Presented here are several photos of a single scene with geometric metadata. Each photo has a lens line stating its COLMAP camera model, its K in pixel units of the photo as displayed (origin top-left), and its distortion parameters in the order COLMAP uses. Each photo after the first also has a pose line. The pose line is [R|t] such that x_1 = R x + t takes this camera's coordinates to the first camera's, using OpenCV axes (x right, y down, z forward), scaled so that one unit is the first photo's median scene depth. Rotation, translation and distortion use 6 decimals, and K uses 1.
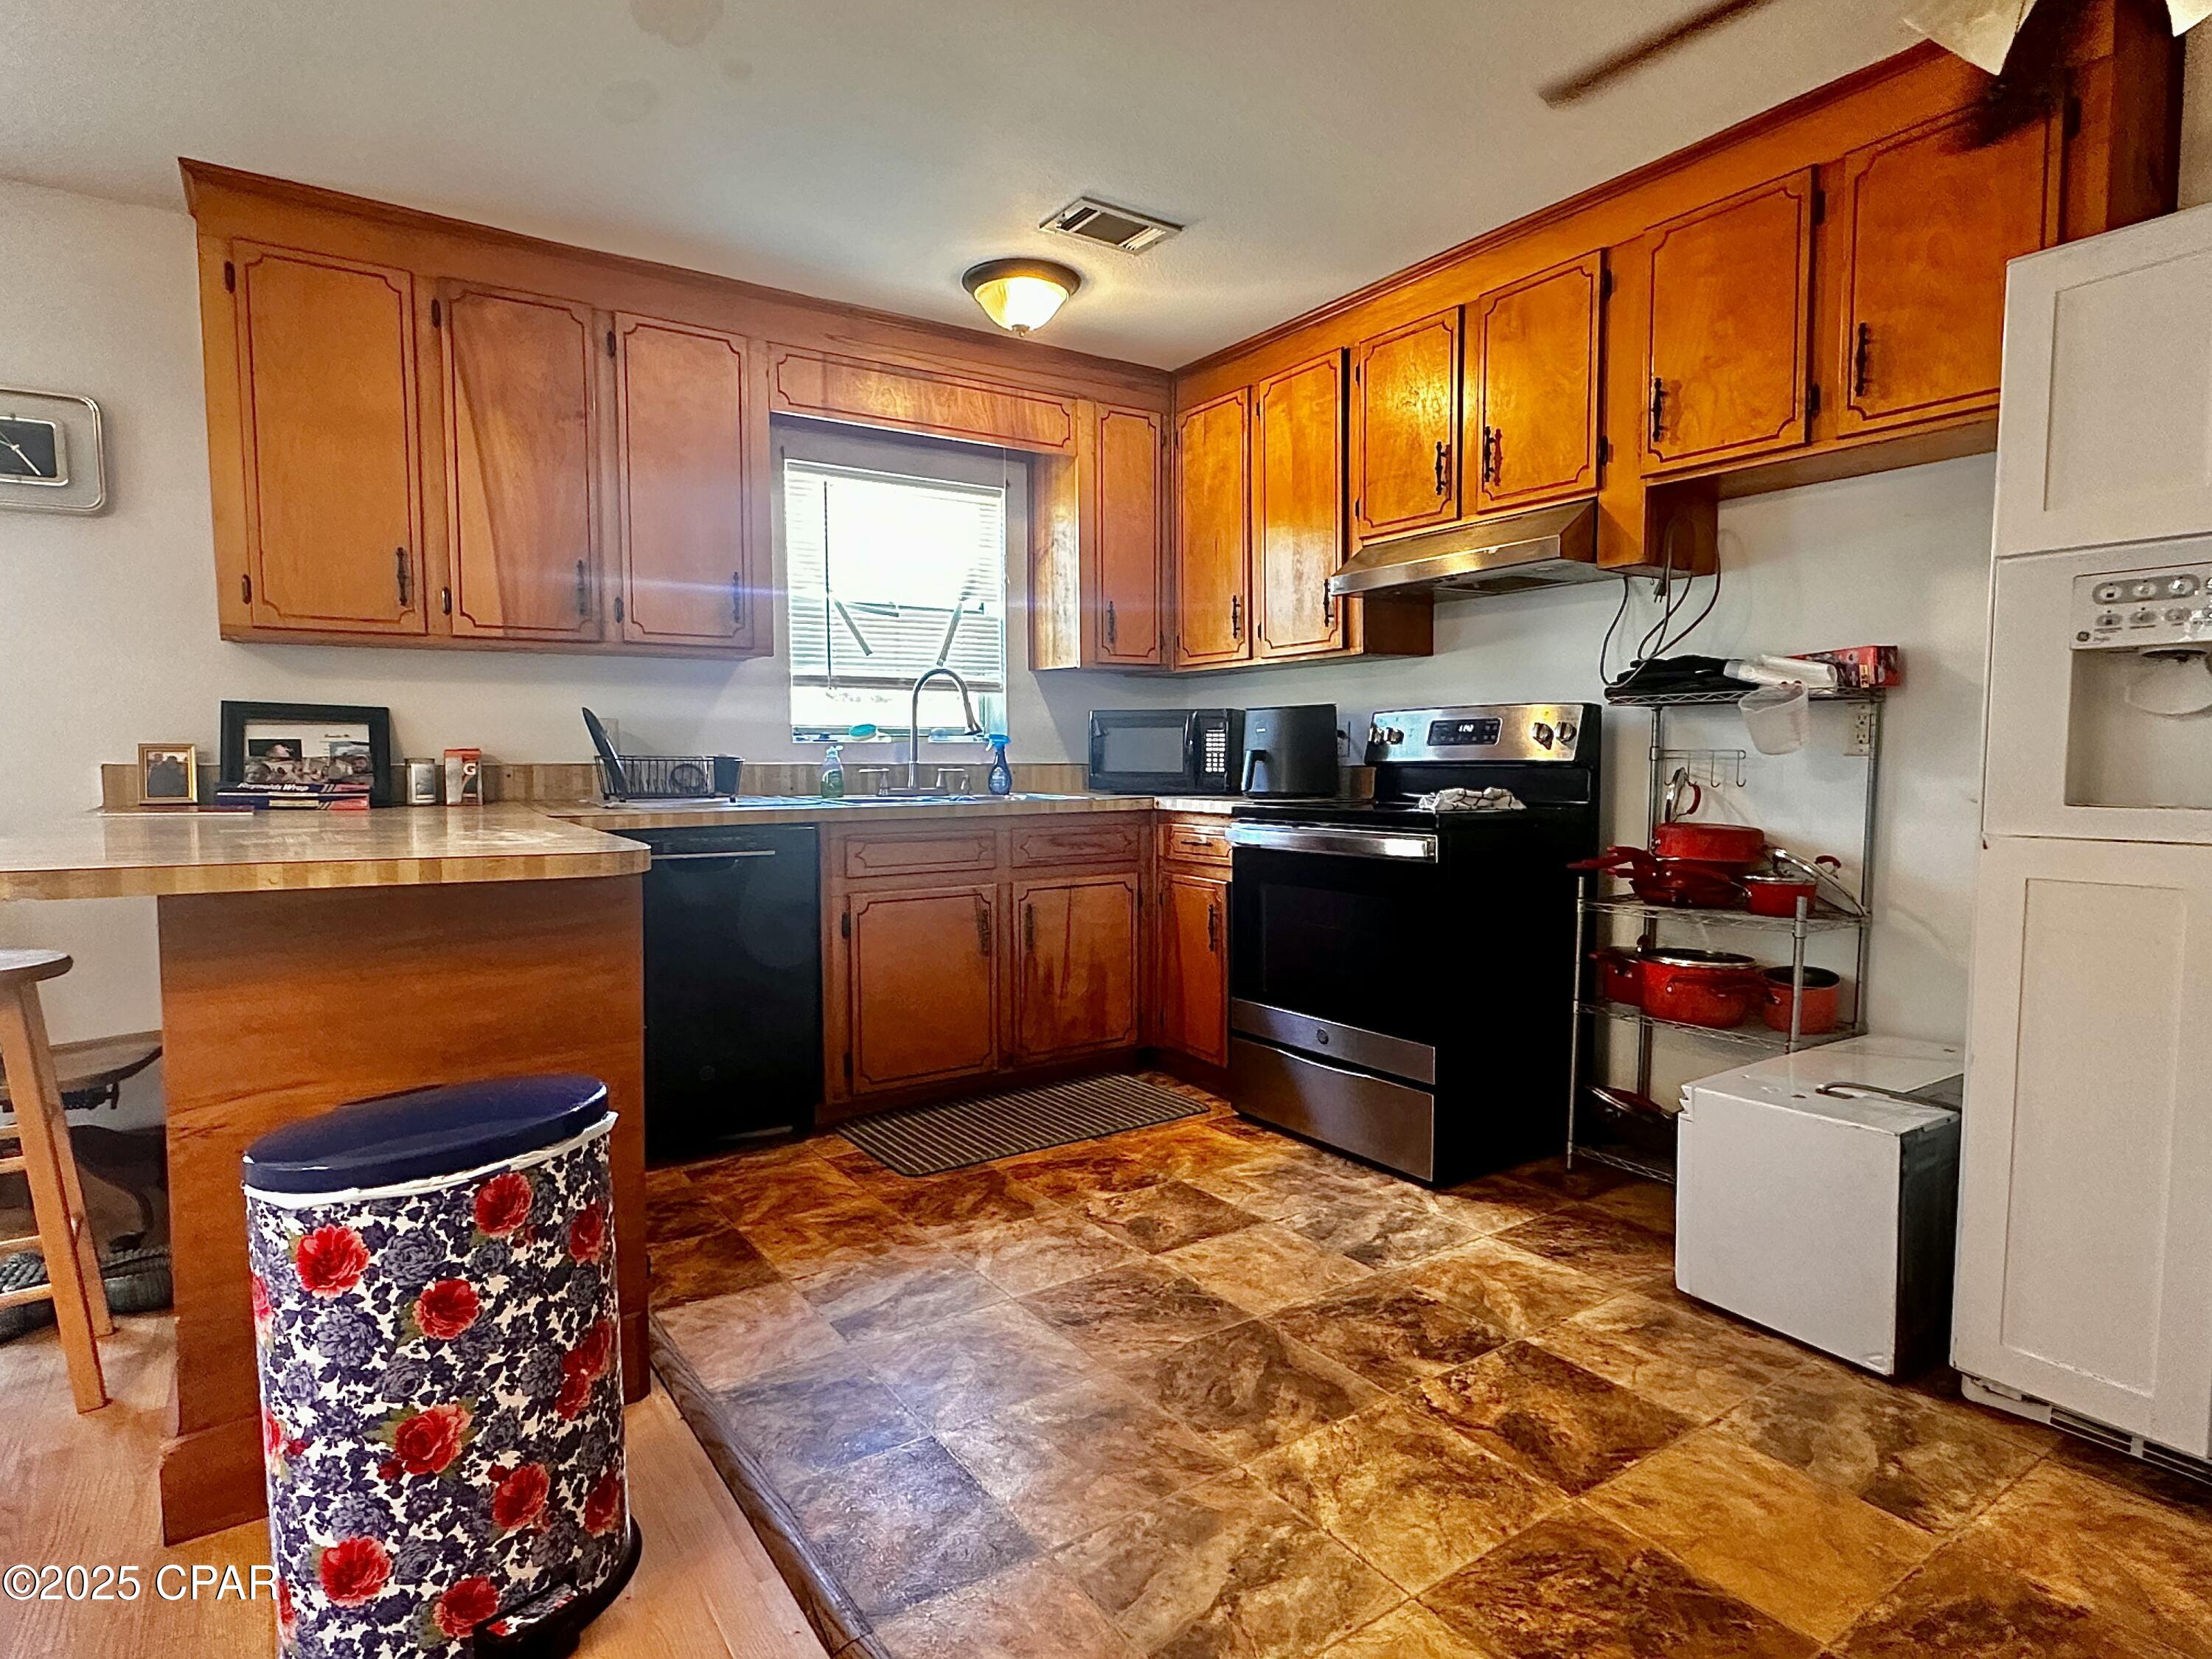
lens RADIAL K [[1187.6, 0, 1101.7], [0, 1187.6, 834.8], [0, 0, 1]] dist [-0.000693, 0.000039]
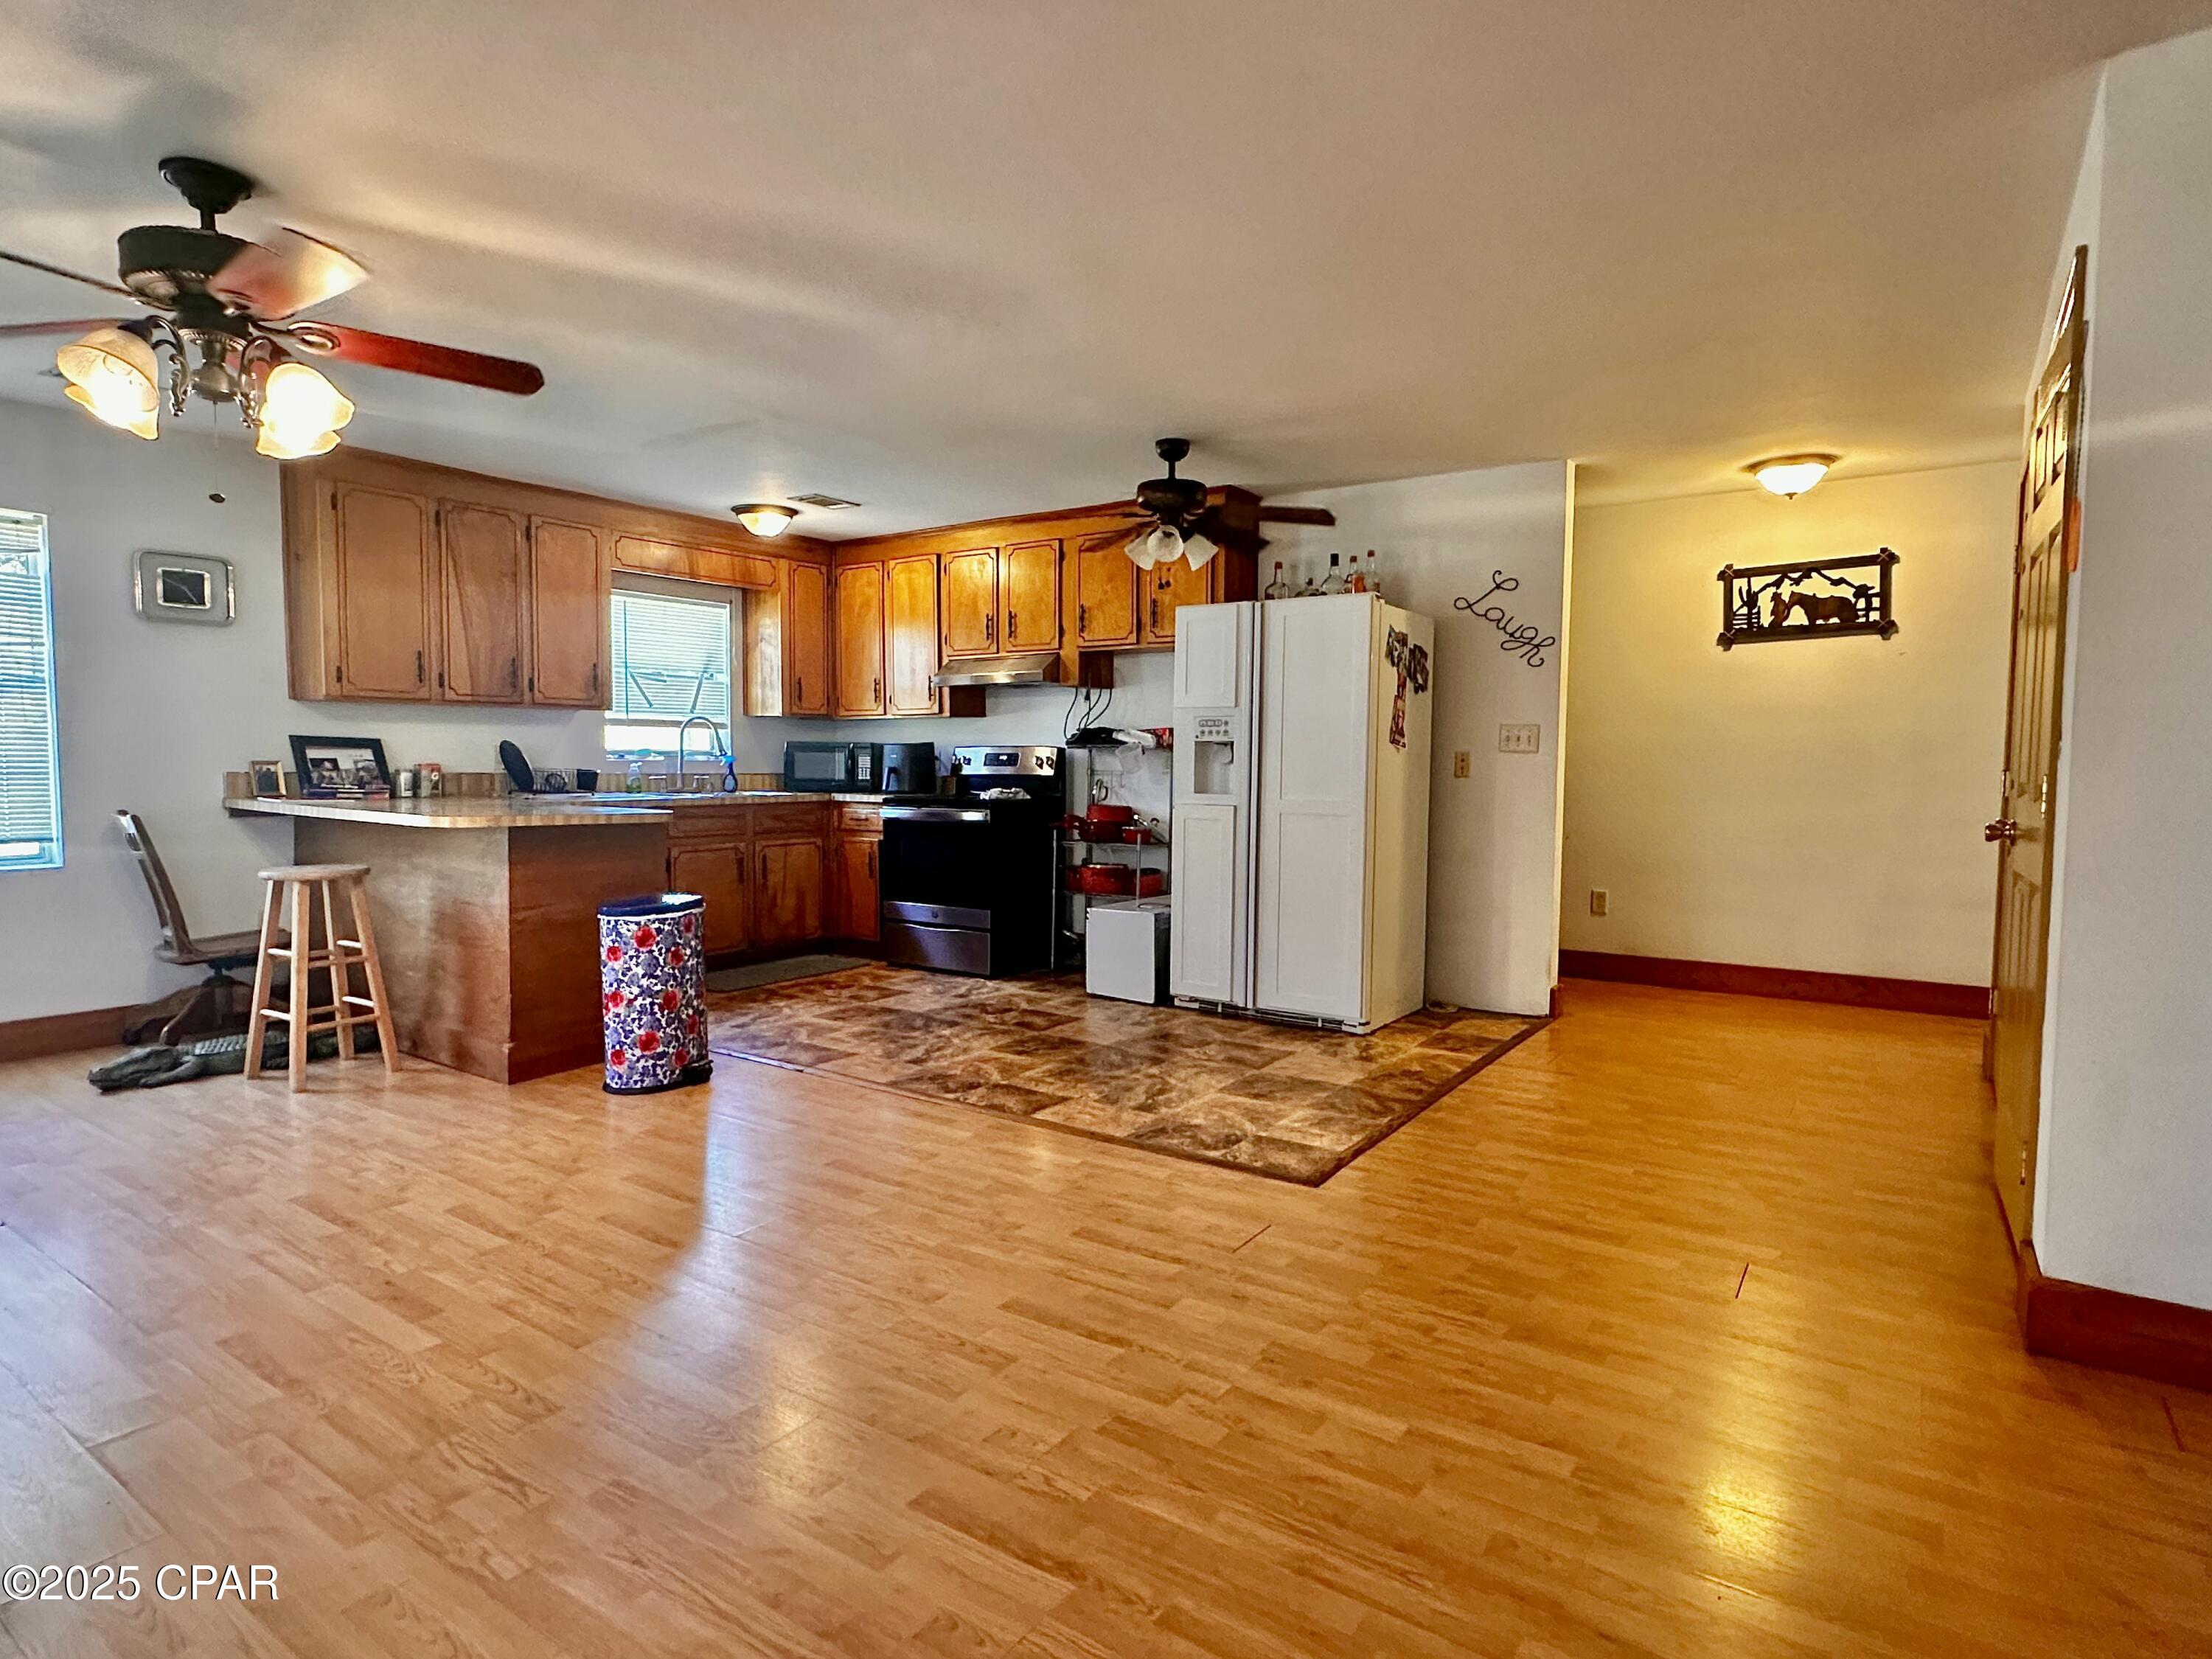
lens RADIAL K [[1187.6, 0, 1101.7], [0, 1187.6, 834.8], [0, 0, 1]] dist [-0.000693, 0.000039]
pose [[0.932032, -0.012609, 0.362157, -0.255275], [0.013869, 0.999903, -0.000881, 0.041951], [-0.362110, 0.005844, 0.932117, -0.896167]]
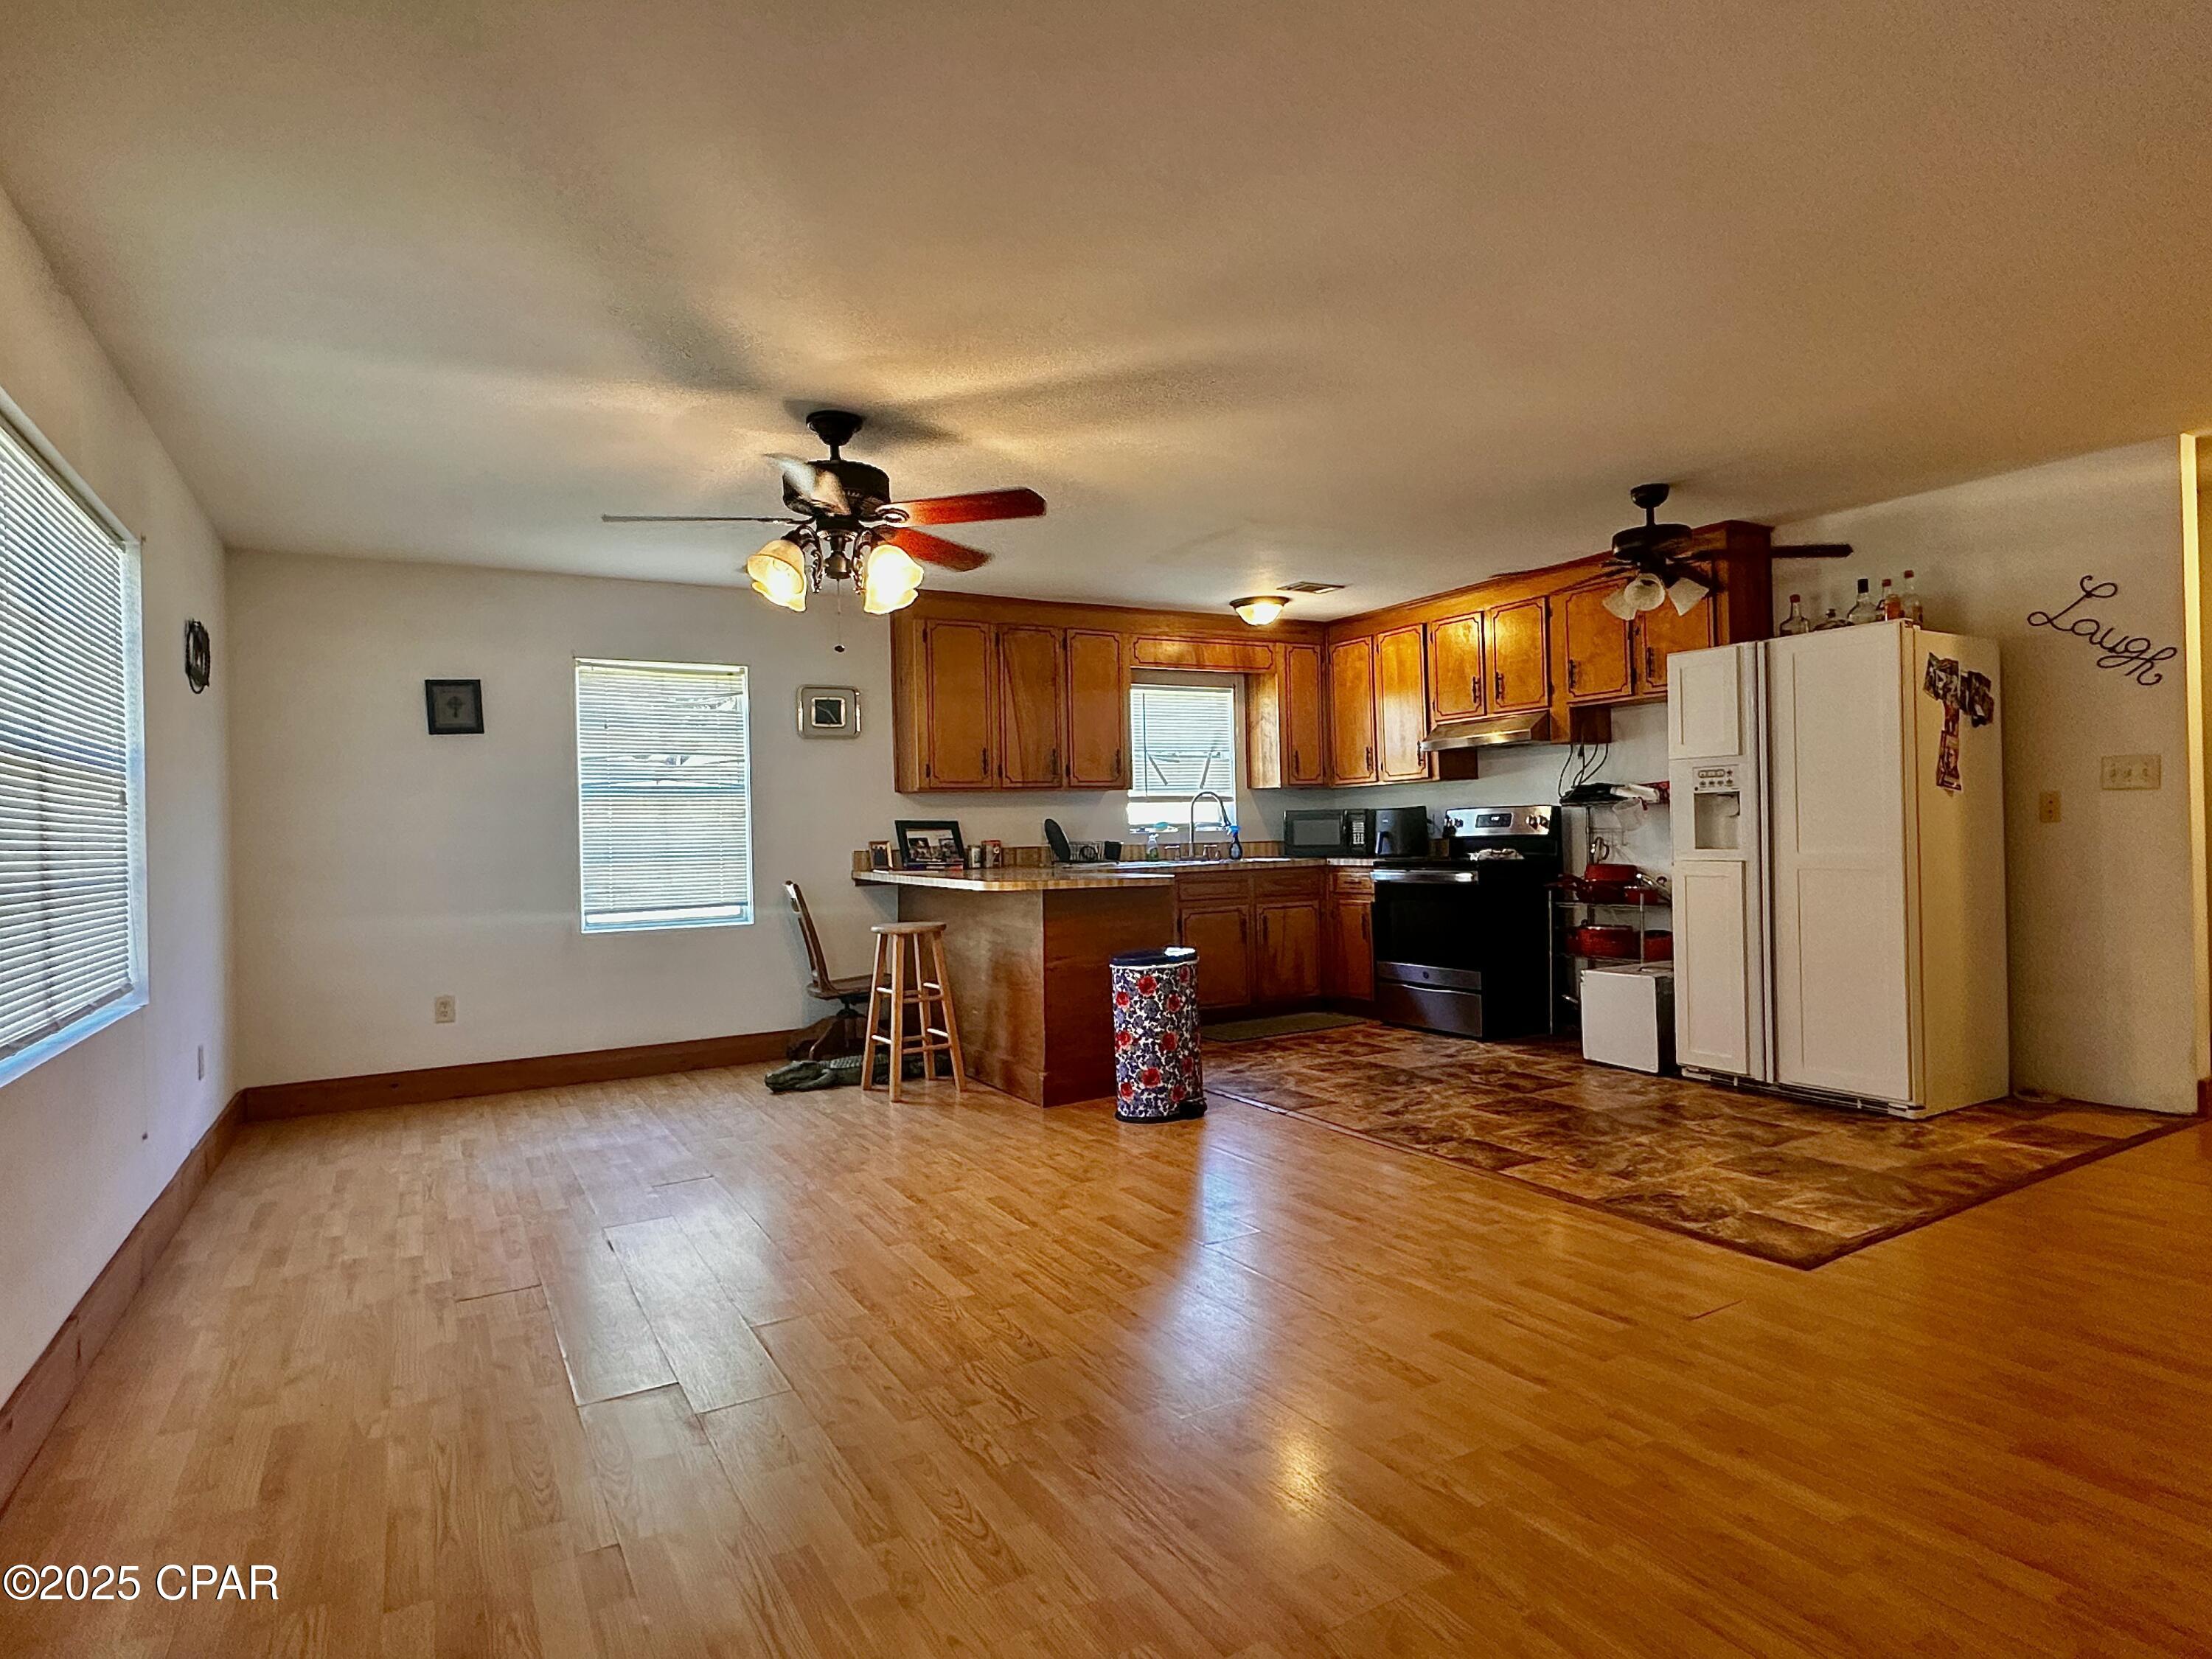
lens RADIAL K [[1186.6, 0, 1106.0], [0, 1186.6, 829.5], [0, 0, 1]] dist [0.001479, -0.000415]
pose [[0.997610, -0.022269, -0.065405, -0.205669], [0.017694, 0.997411, -0.069708, 0.053401], [0.066788, 0.068384, 0.995421, -0.996222]]
